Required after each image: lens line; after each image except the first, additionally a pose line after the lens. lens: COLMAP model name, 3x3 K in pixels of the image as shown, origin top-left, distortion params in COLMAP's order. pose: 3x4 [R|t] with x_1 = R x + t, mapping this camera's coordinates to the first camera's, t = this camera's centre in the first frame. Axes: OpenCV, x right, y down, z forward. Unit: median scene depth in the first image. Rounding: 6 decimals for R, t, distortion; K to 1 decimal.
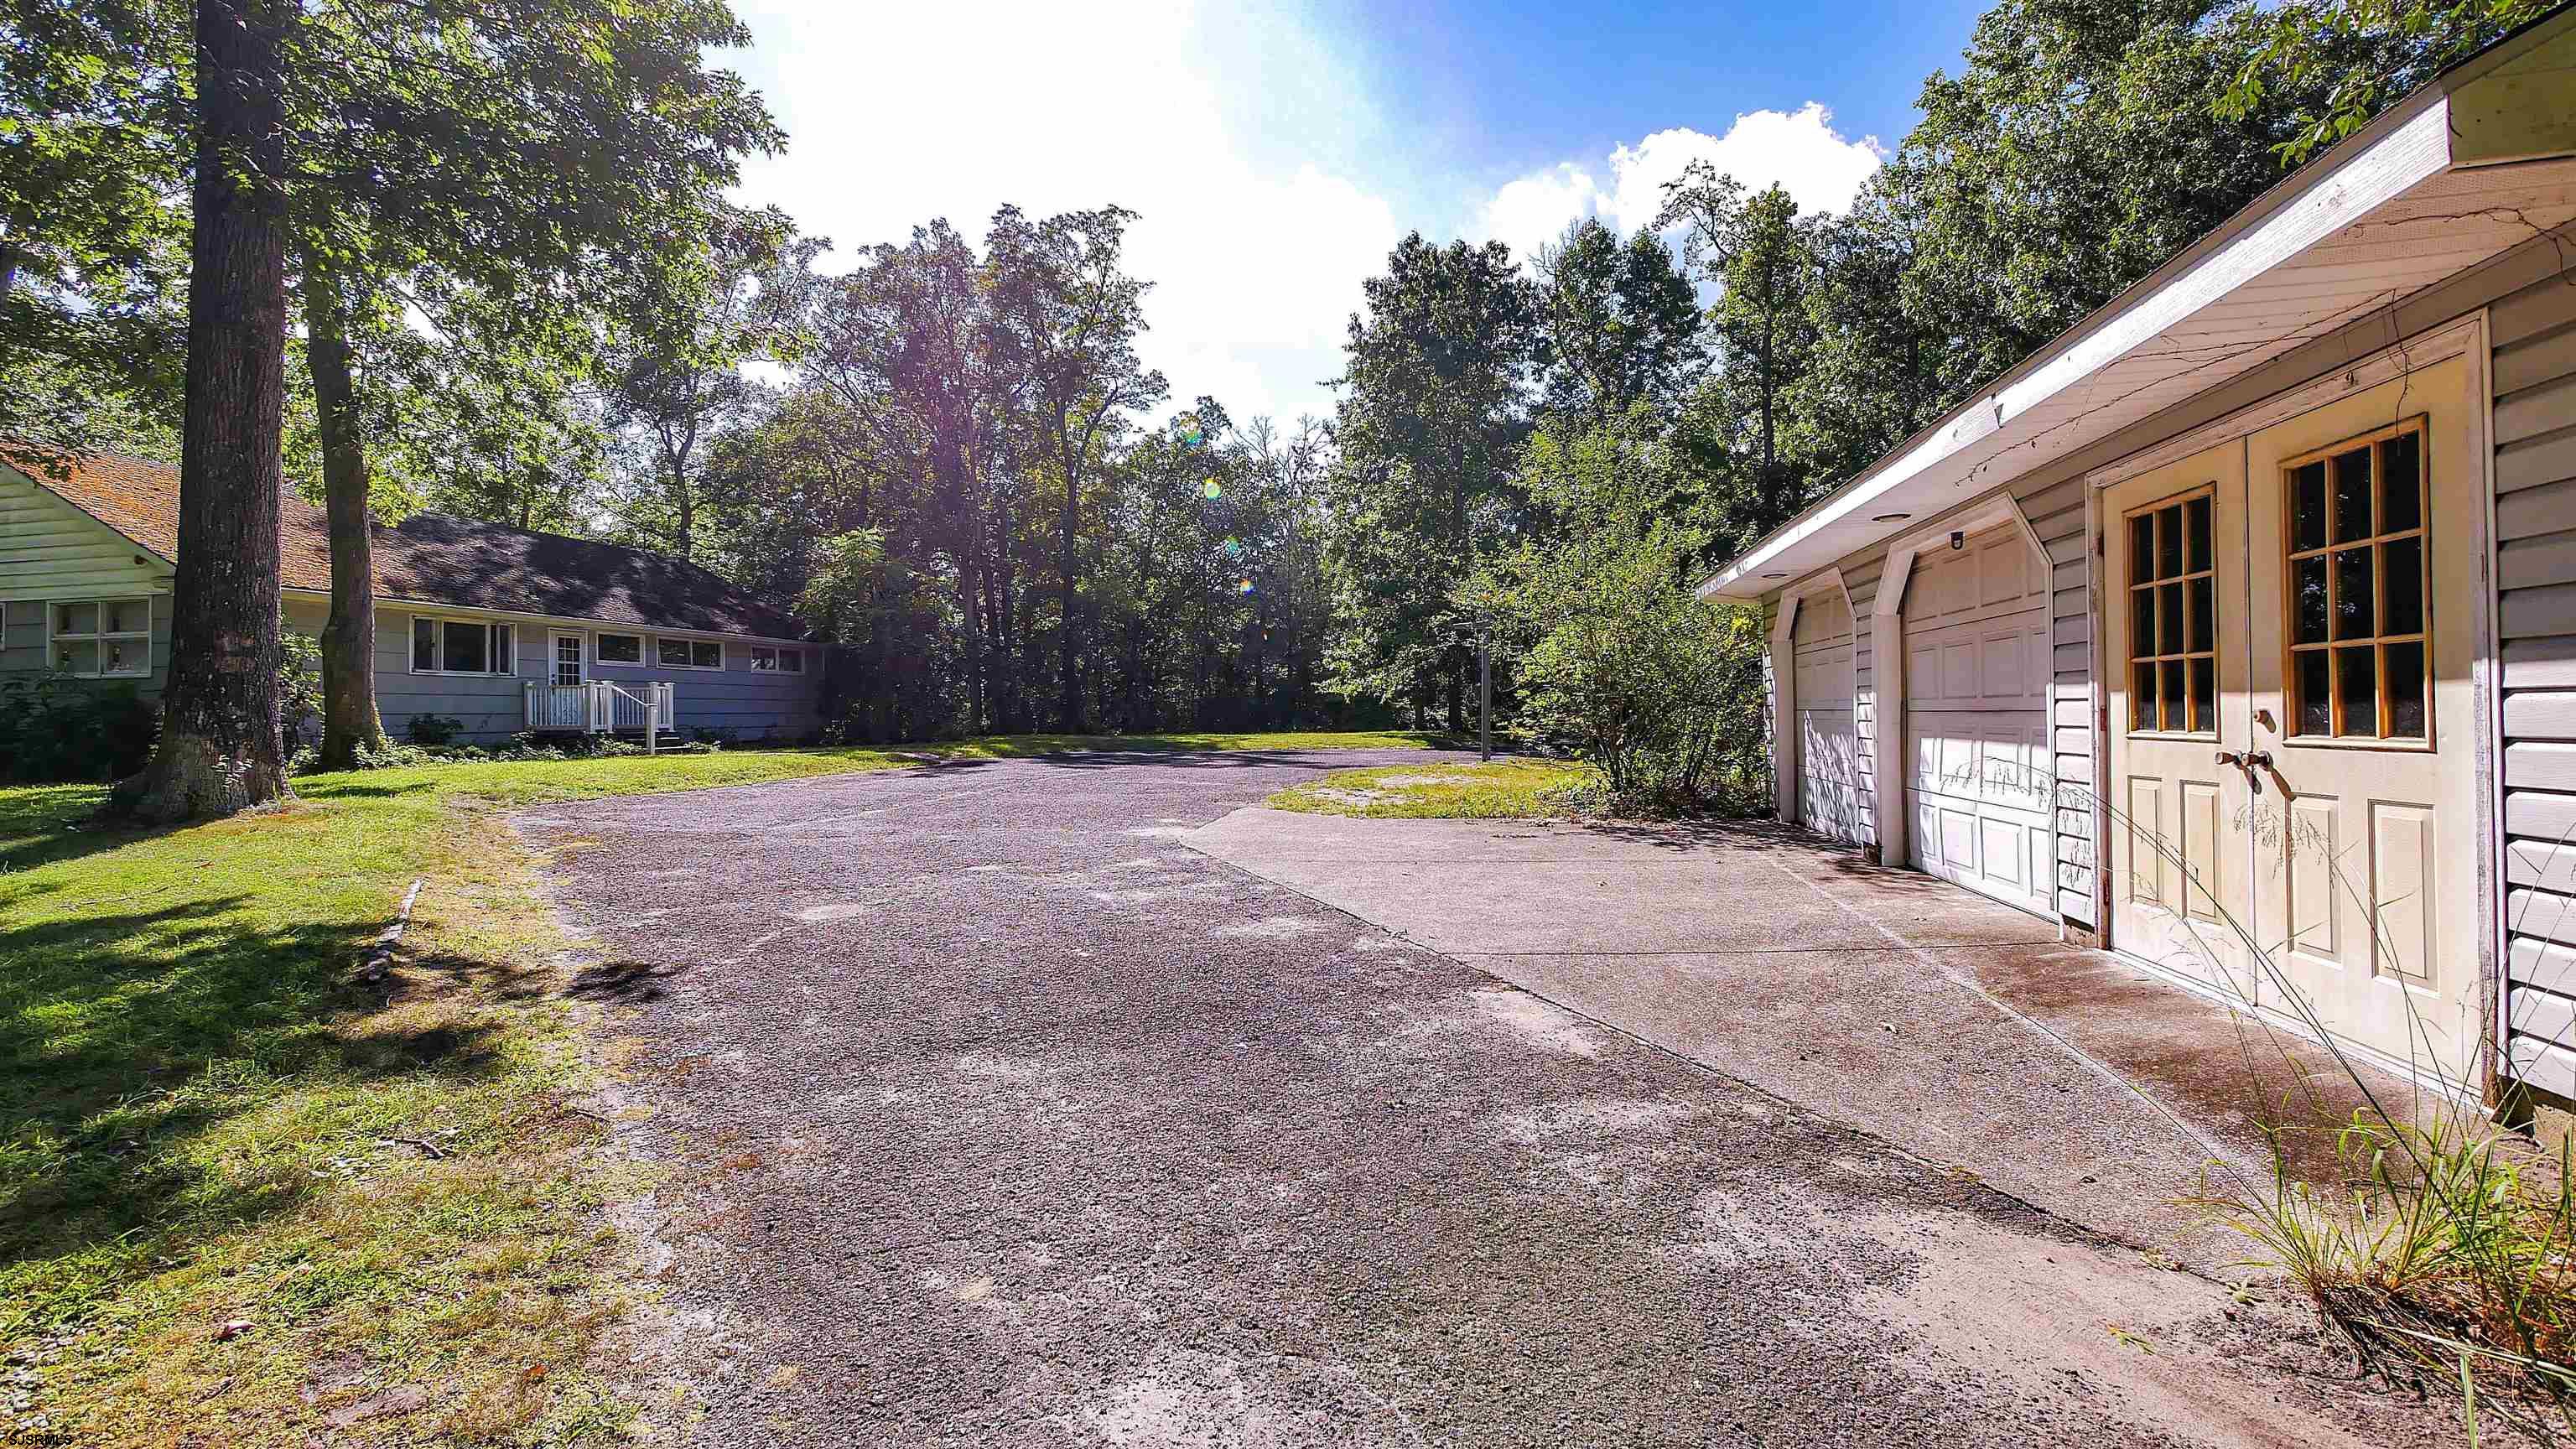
lens RADIAL K [[1085.7, 0, 1284.1], [0, 1085.7, 692.2], [0, 0, 1]] dist [-0.001795, -0.000037]
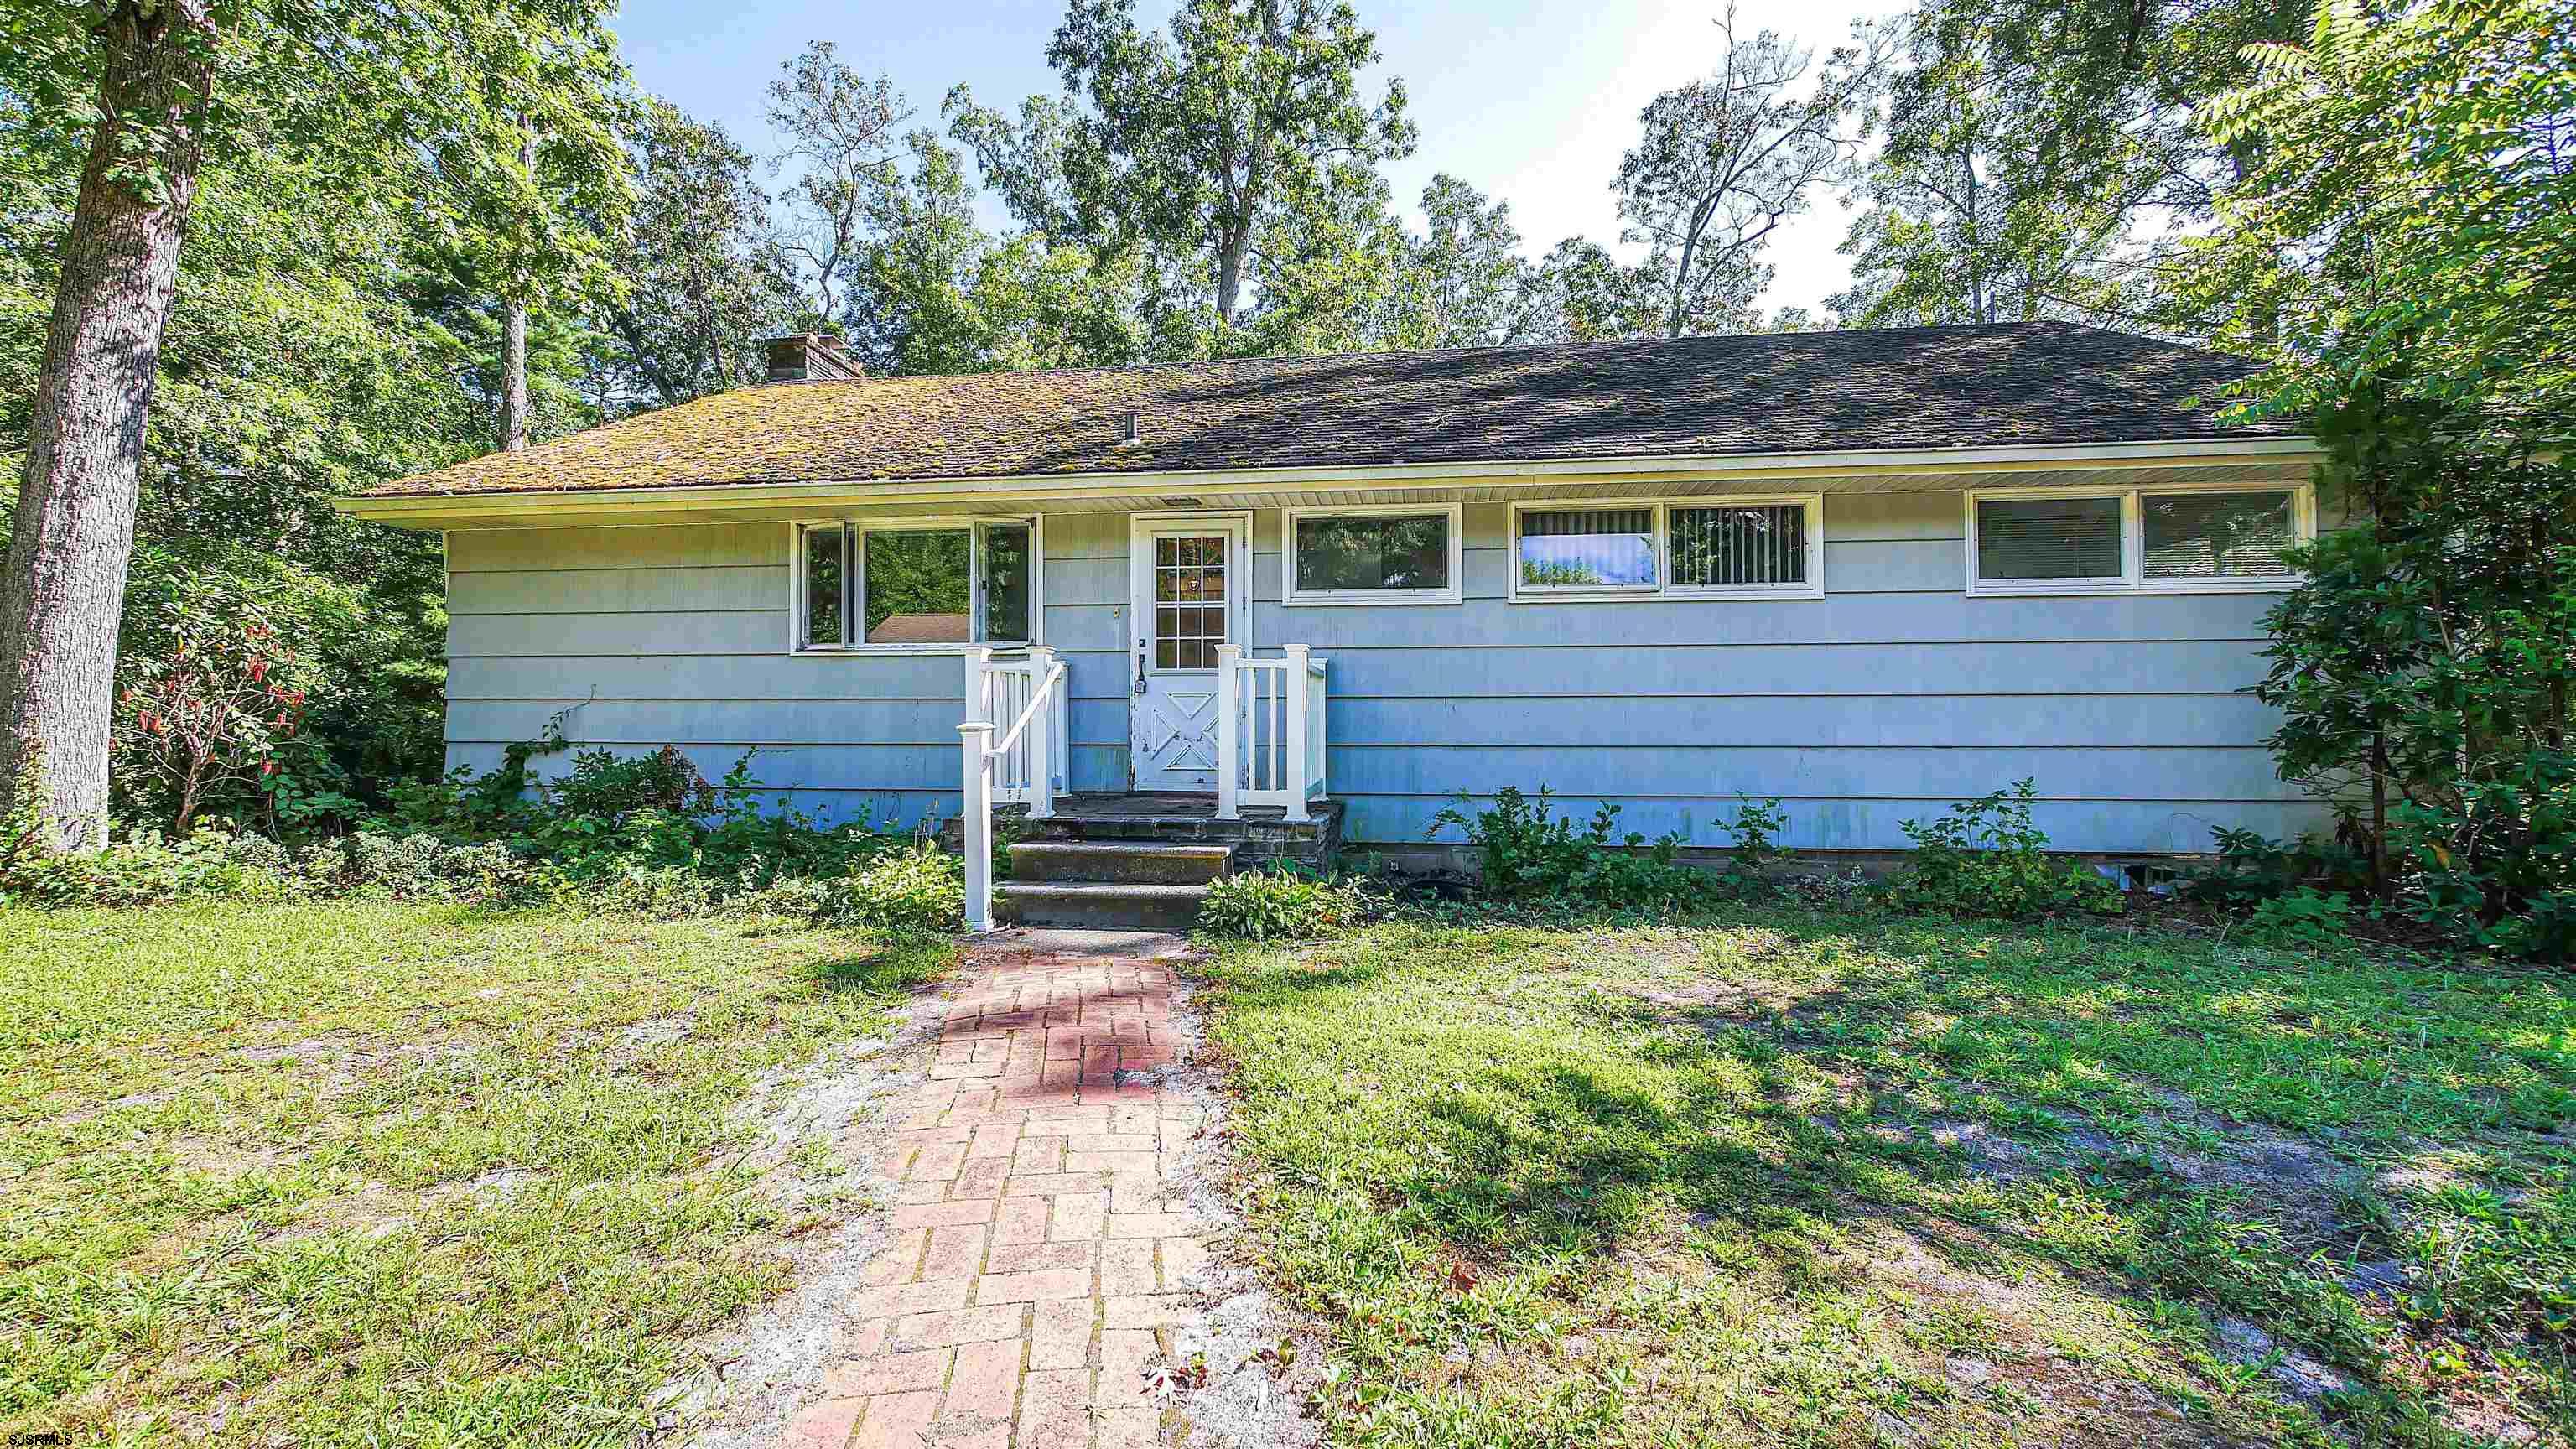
lens RADIAL K [[1067.4, 0, 1285.4], [0, 1067.4, 704.7], [0, 0, 1]] dist [-0.004196, 0.000283]
pose [[0.080680, -0.011486, -0.996674, -0.174819], [0.020120, 0.999749, -0.009893, 0.005889], [0.996537, -0.019255, 0.080891, 0.583180]]
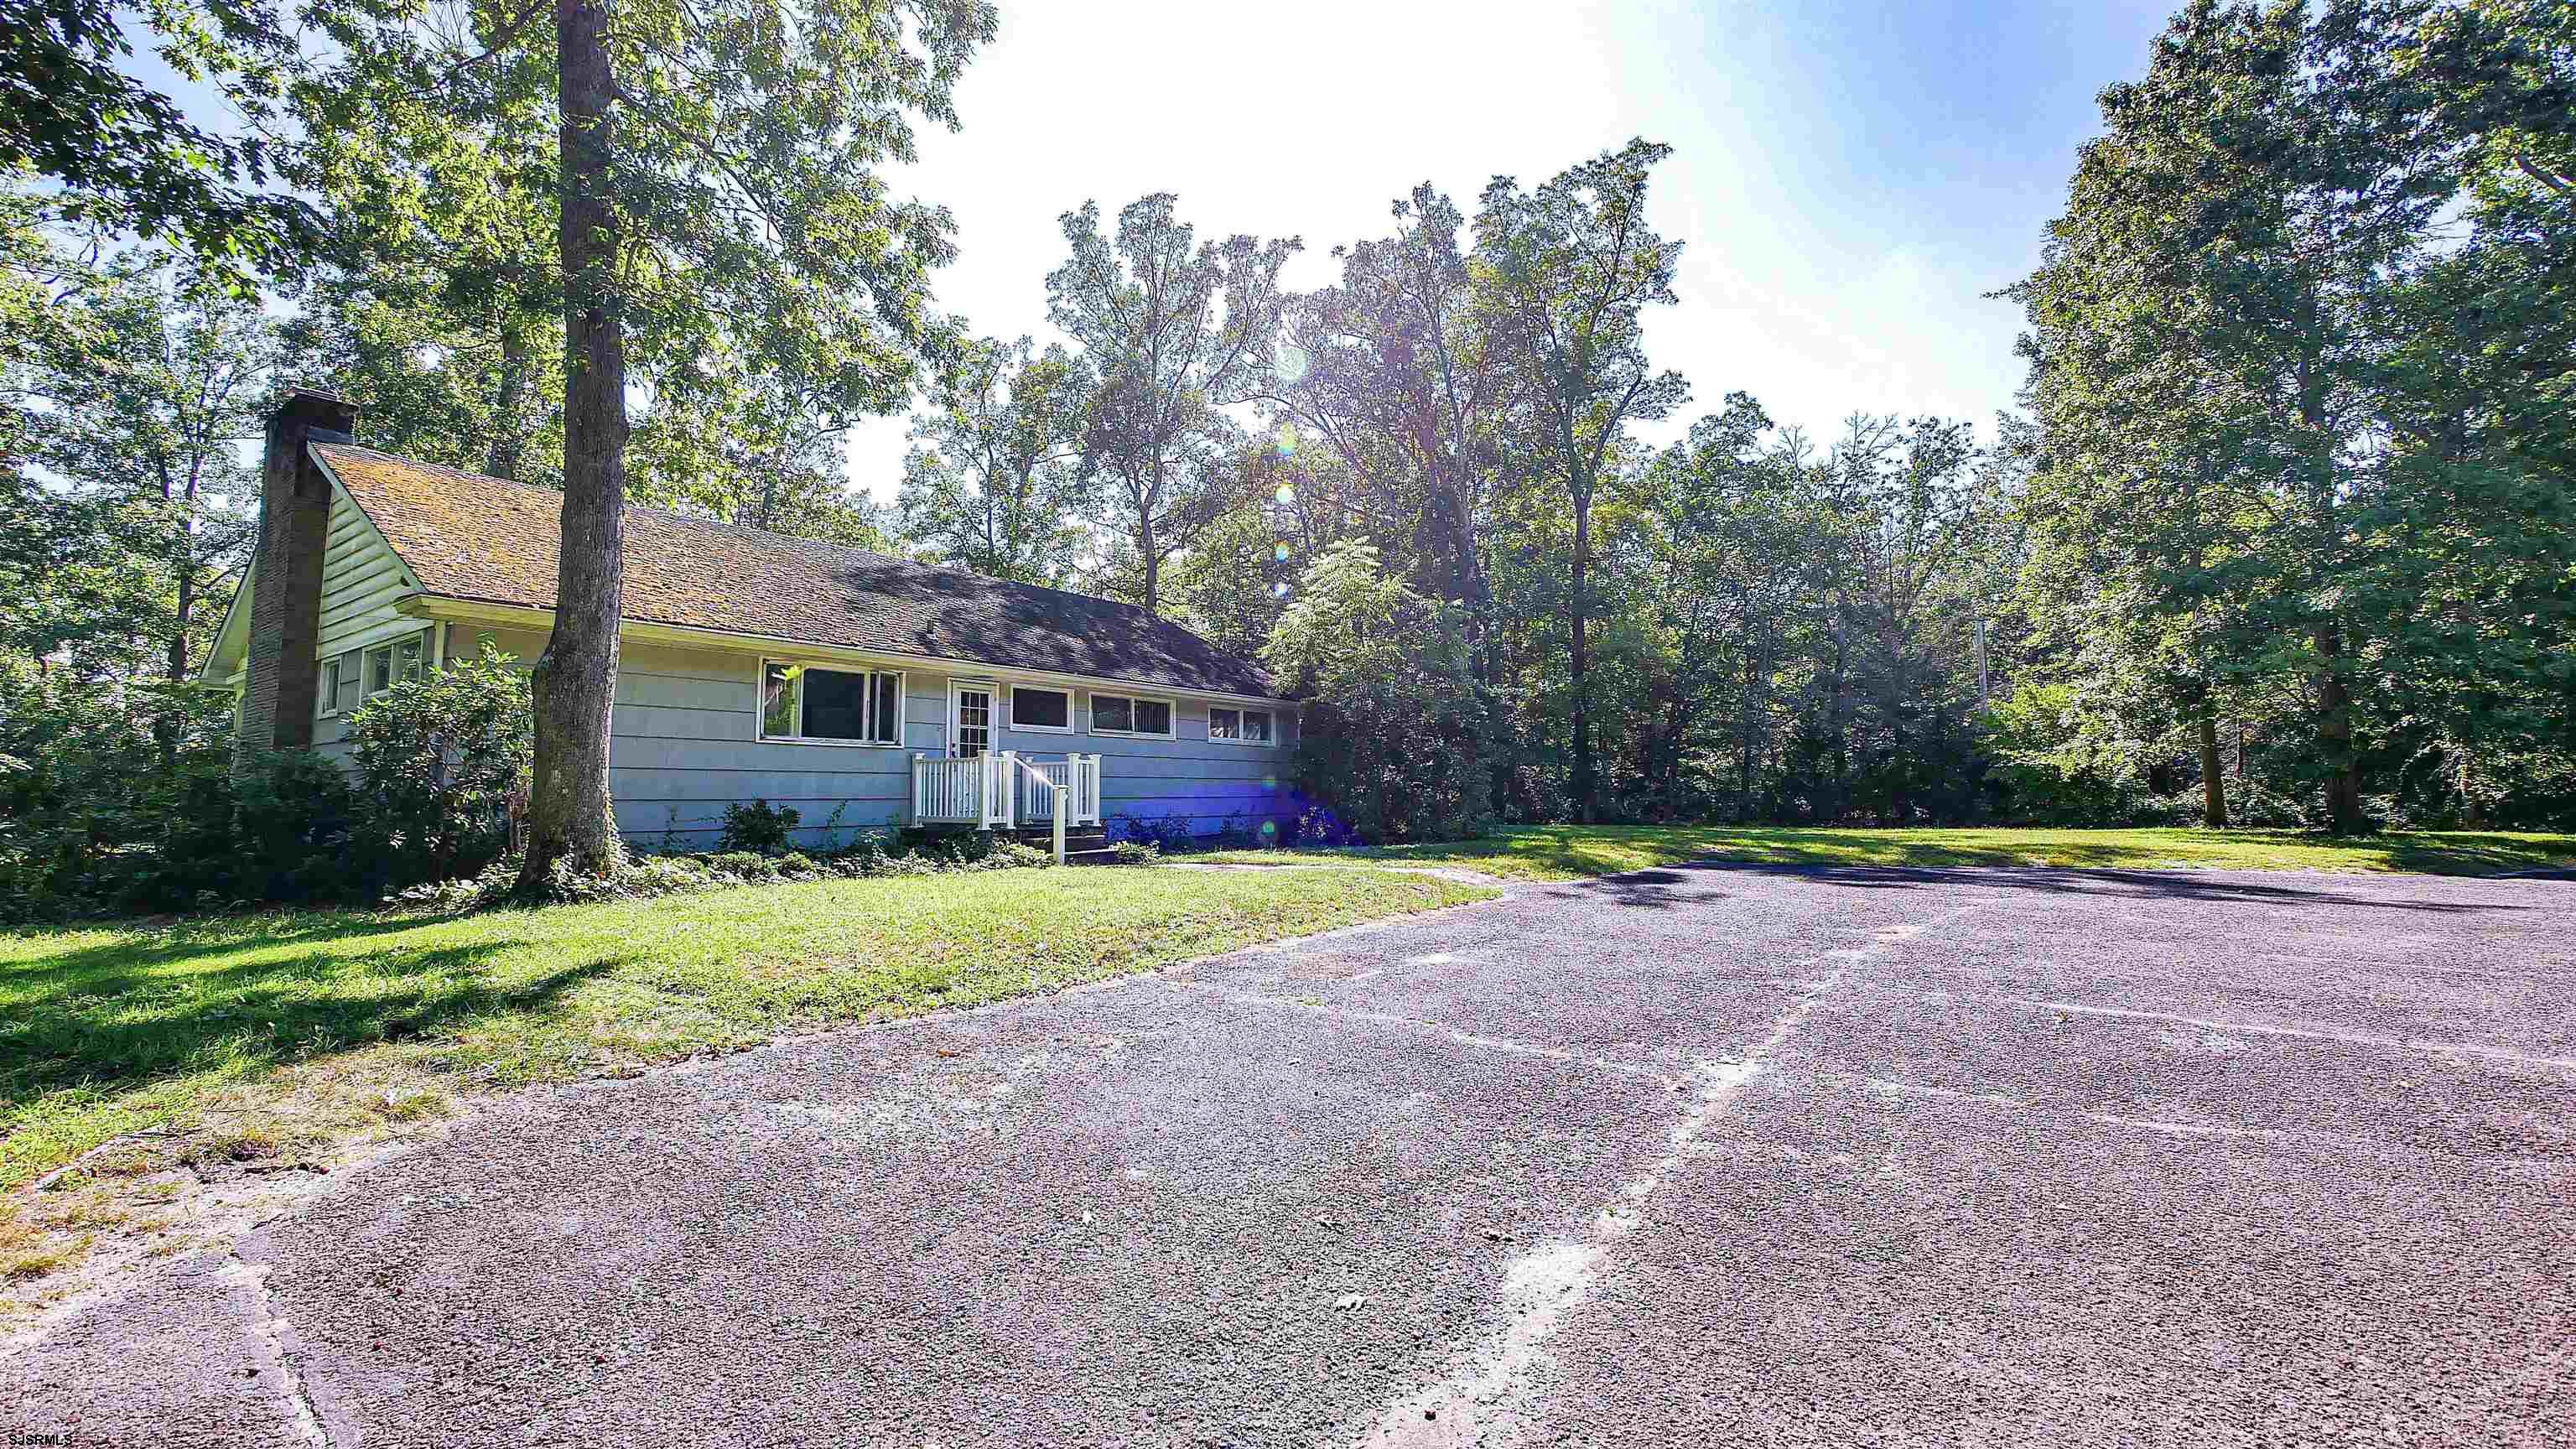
lens RADIAL K [[1067.4, 0, 1285.4], [0, 1067.4, 704.7], [0, 0, 1]] dist [-0.004196, 0.000283]
pose [[0.917013, -0.029404, -0.397771, -0.108490], [0.005448, 0.998109, -0.061224, 0.001413], [0.398819, 0.053976, 0.915440, 0.251542]]
